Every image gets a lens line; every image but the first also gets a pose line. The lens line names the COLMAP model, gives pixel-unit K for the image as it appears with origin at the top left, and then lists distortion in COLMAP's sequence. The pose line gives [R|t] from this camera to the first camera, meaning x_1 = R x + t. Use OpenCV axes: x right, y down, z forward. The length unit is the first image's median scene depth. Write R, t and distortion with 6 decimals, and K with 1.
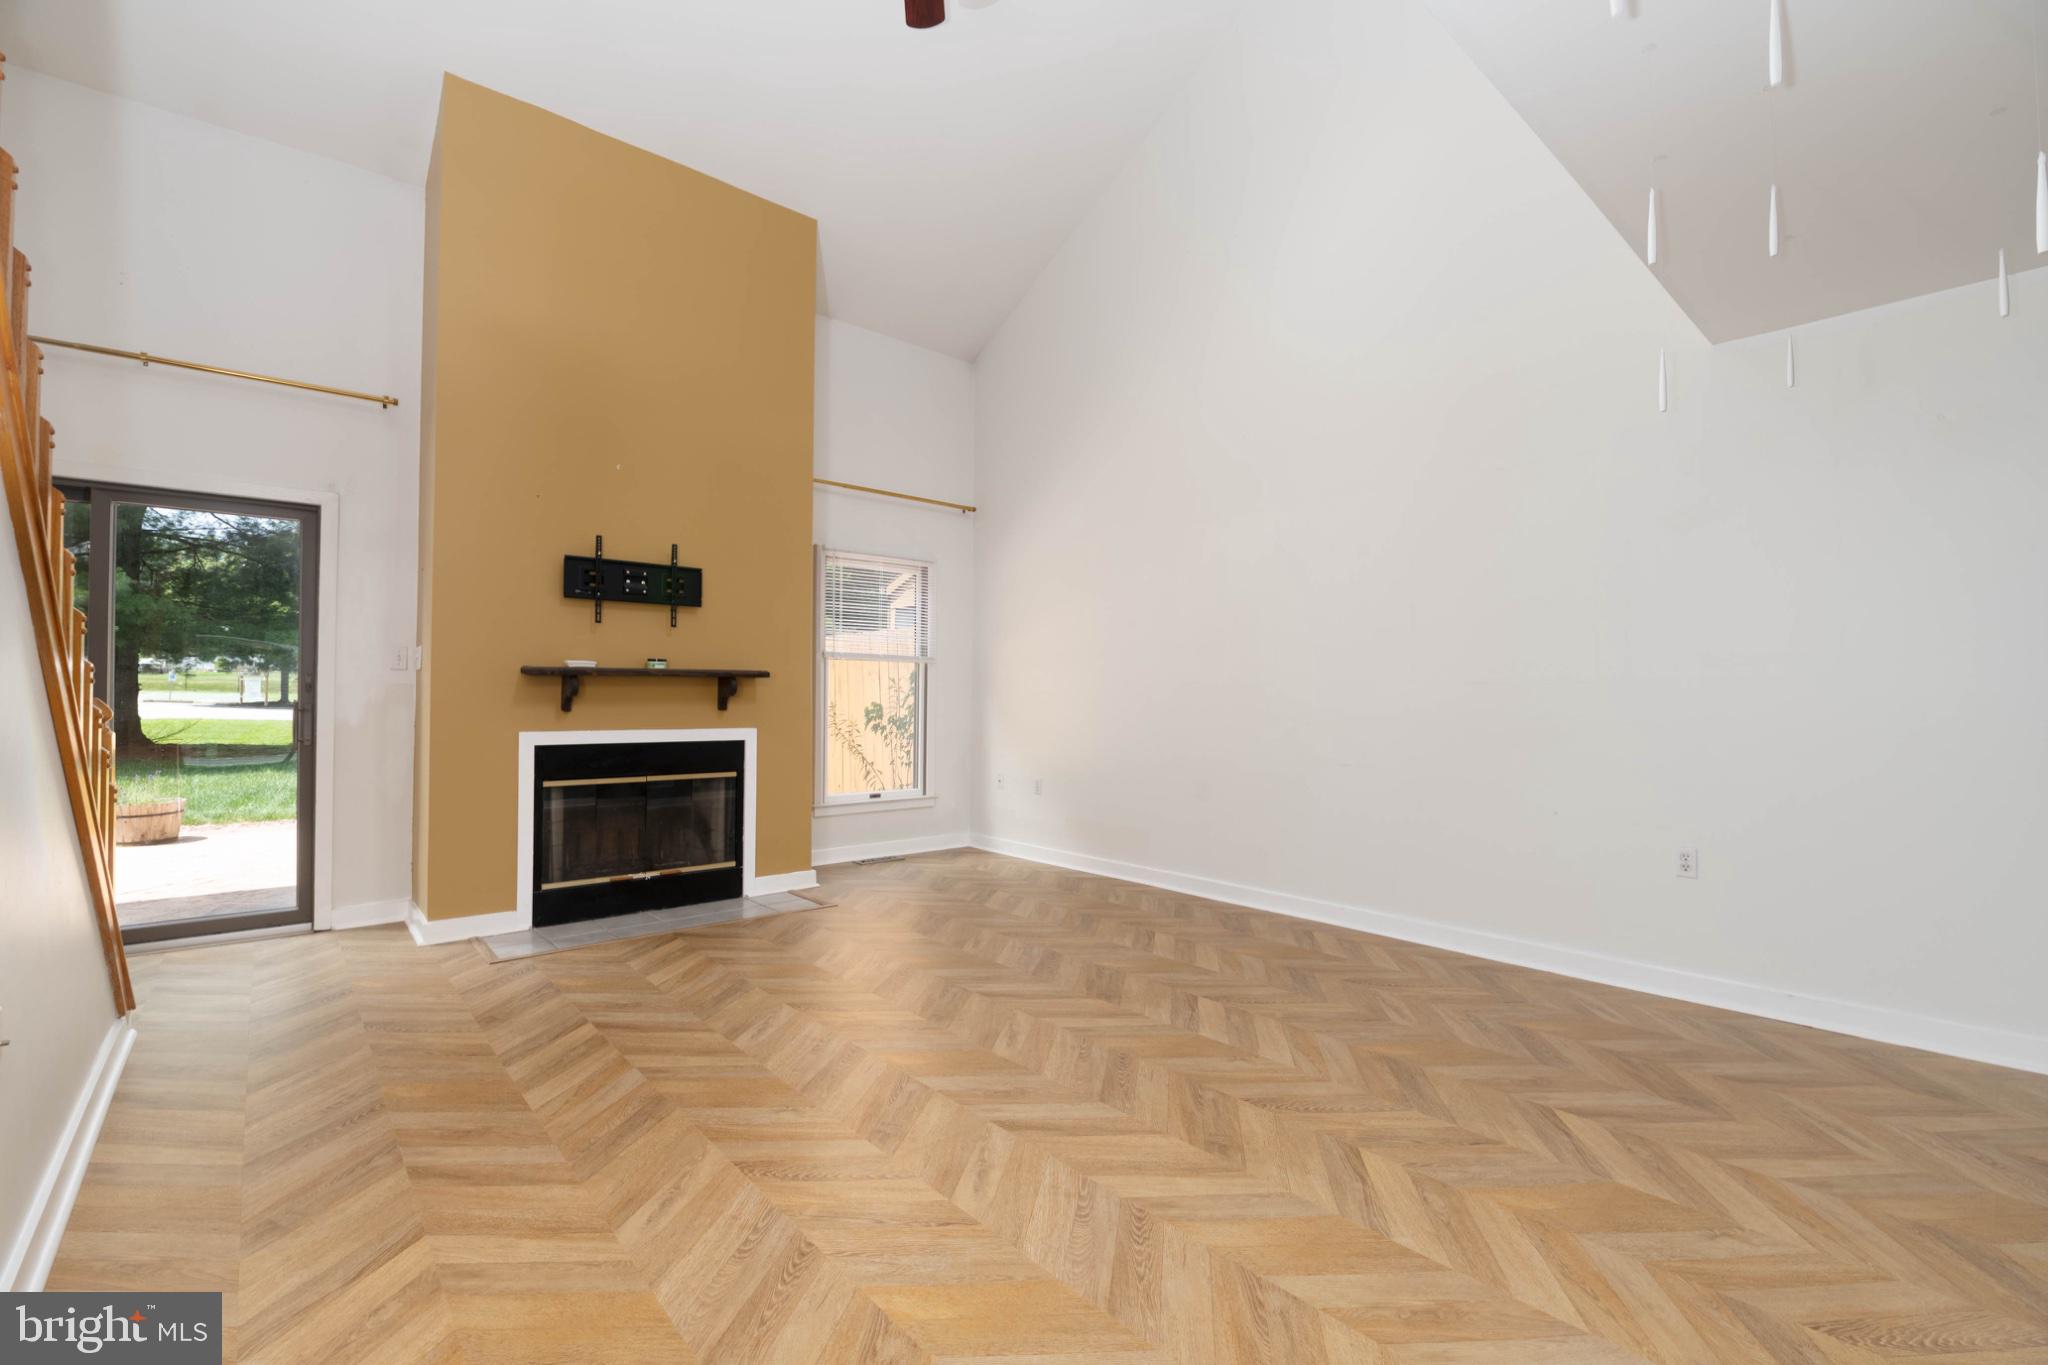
lens RADIAL K [[868.7, 0, 1024.2], [0, 868.7, 691.7], [0, 0, 1]] dist [0.010446, -0.005959]
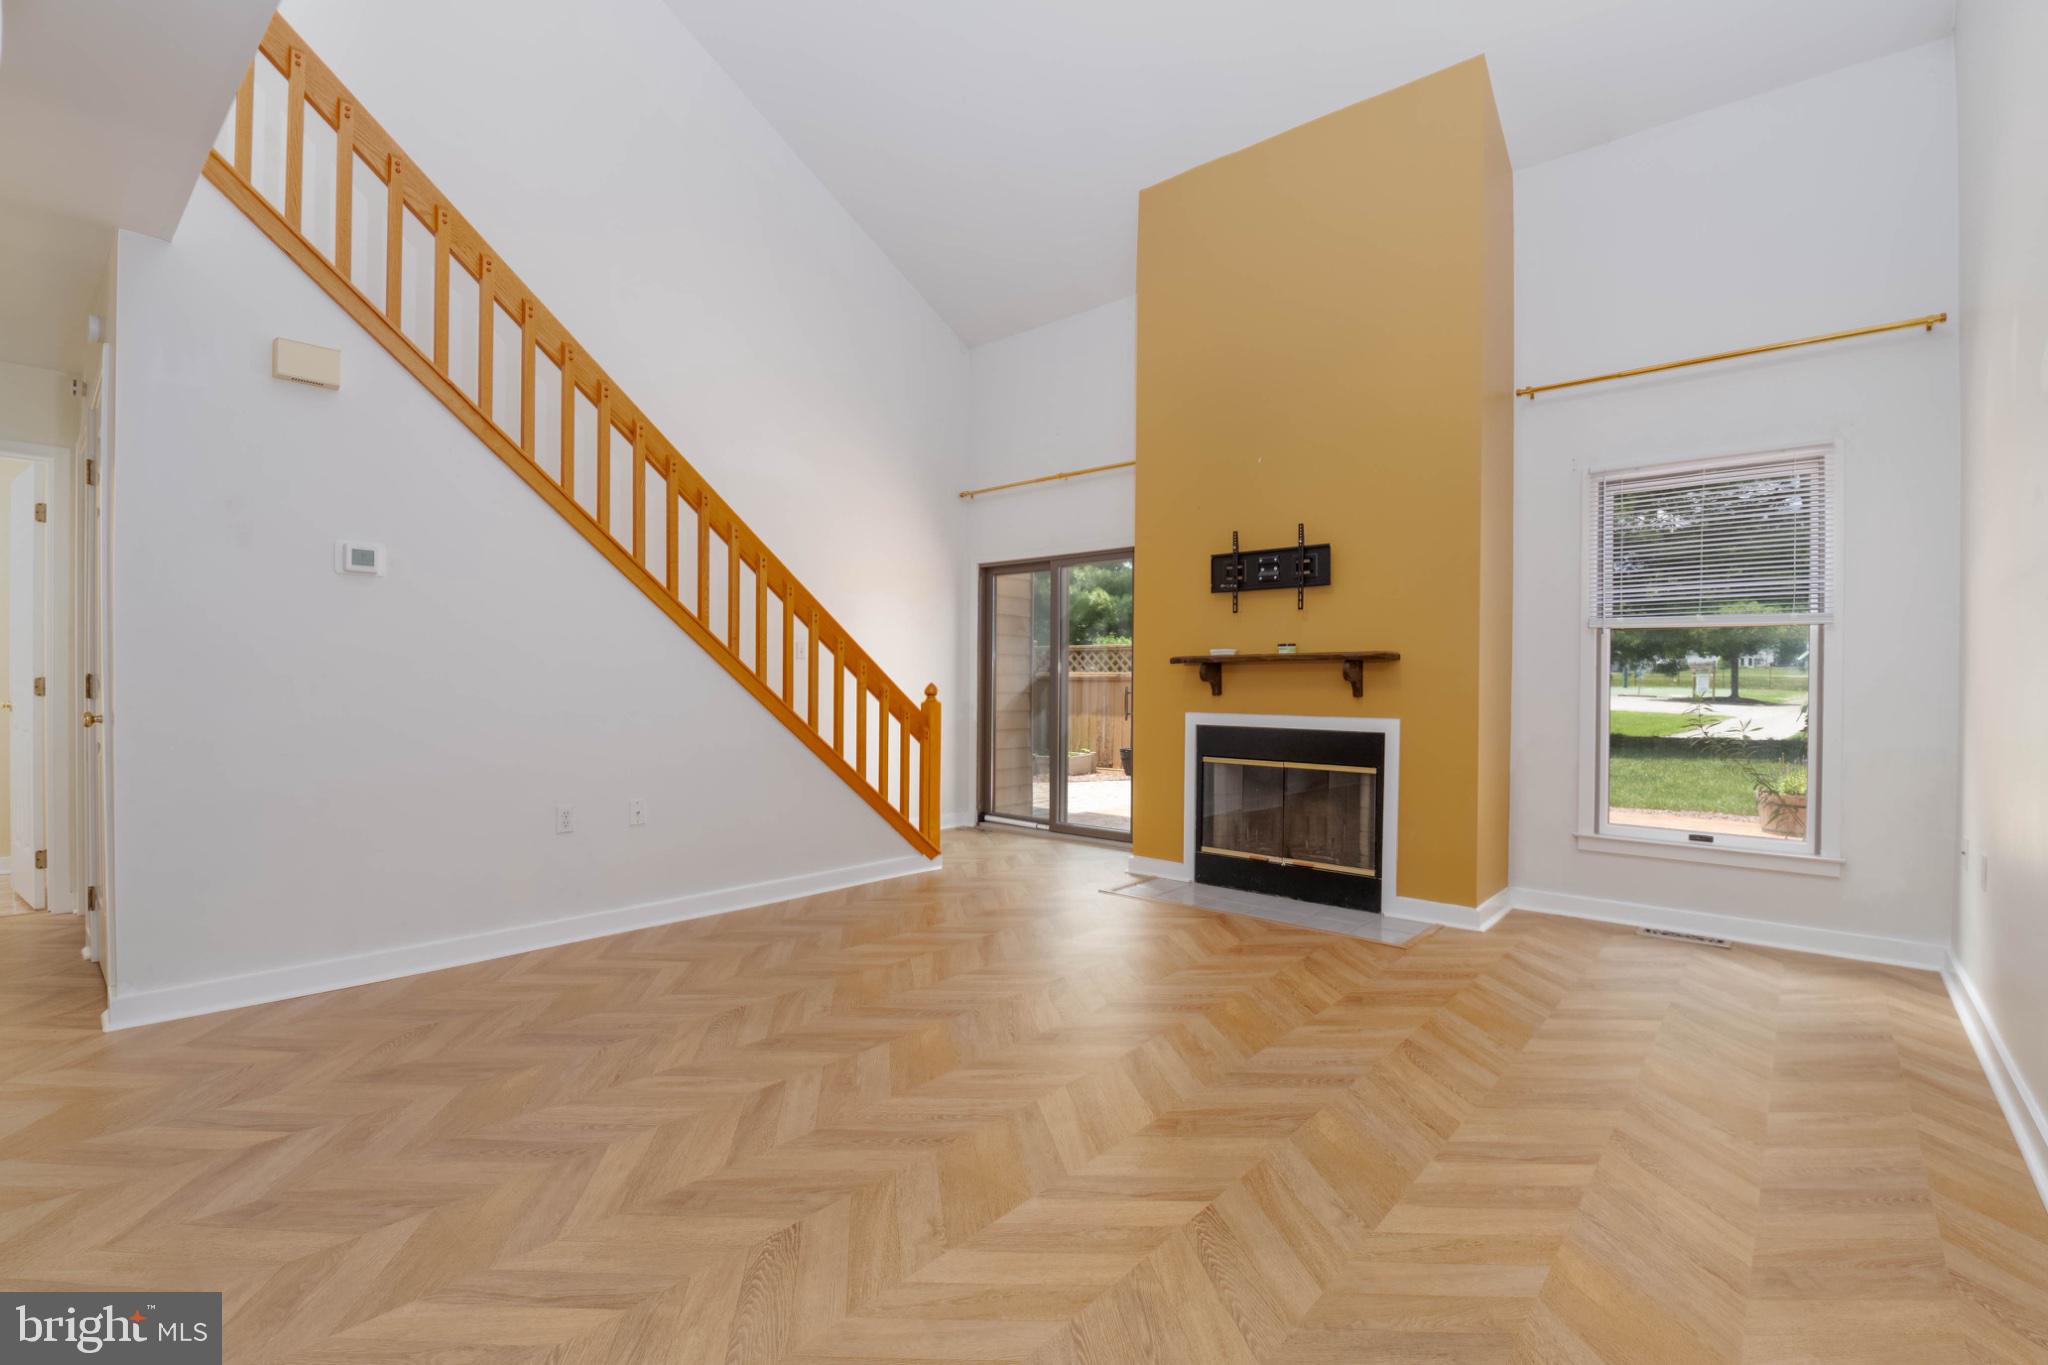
lens RADIAL K [[909.4, 0, 1069.3], [0, 909.4, 692.7], [0, 0, 1]] dist [-0.008244, -0.000983]
pose [[0.172734, 0.005692, -0.984952, 0.591538], [-0.000609, 0.999984, 0.005672, 0.012514], [0.984968, -0.000380, 0.172735, 0.626225]]
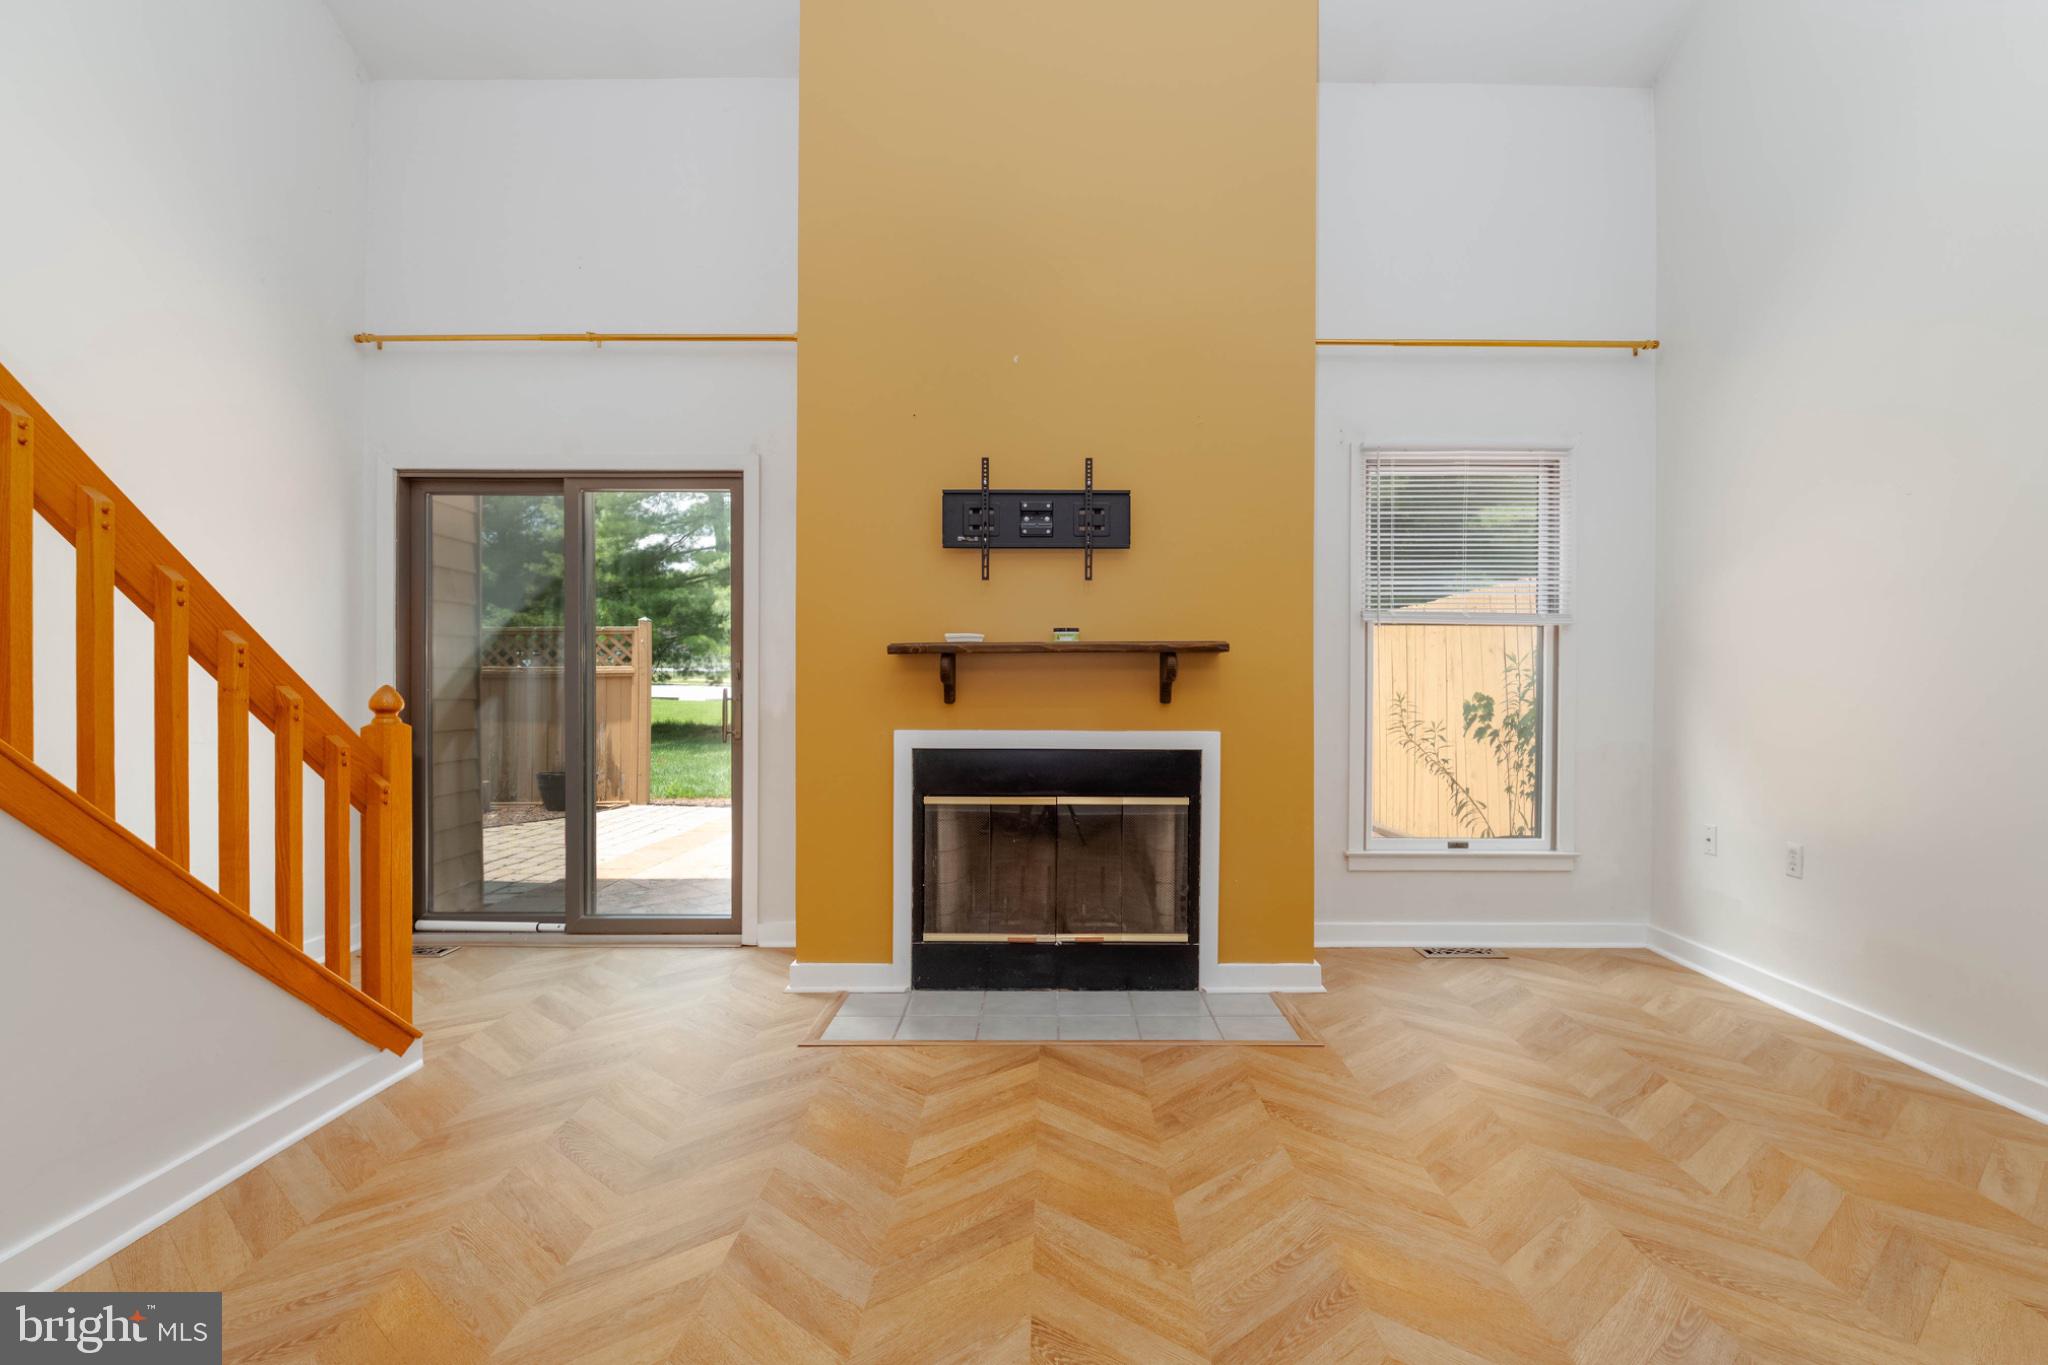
lens RADIAL K [[909.4, 0, 1065.9], [0, 909.4, 705.4], [0, 0, 1]] dist [-0.008244, -0.000983]
pose [[0.763334, 0.010973, -0.645911, 0.044873], [0.004869, 0.999730, 0.022737, 0.006970], [0.645986, -0.020500, 0.763074, 0.487237]]
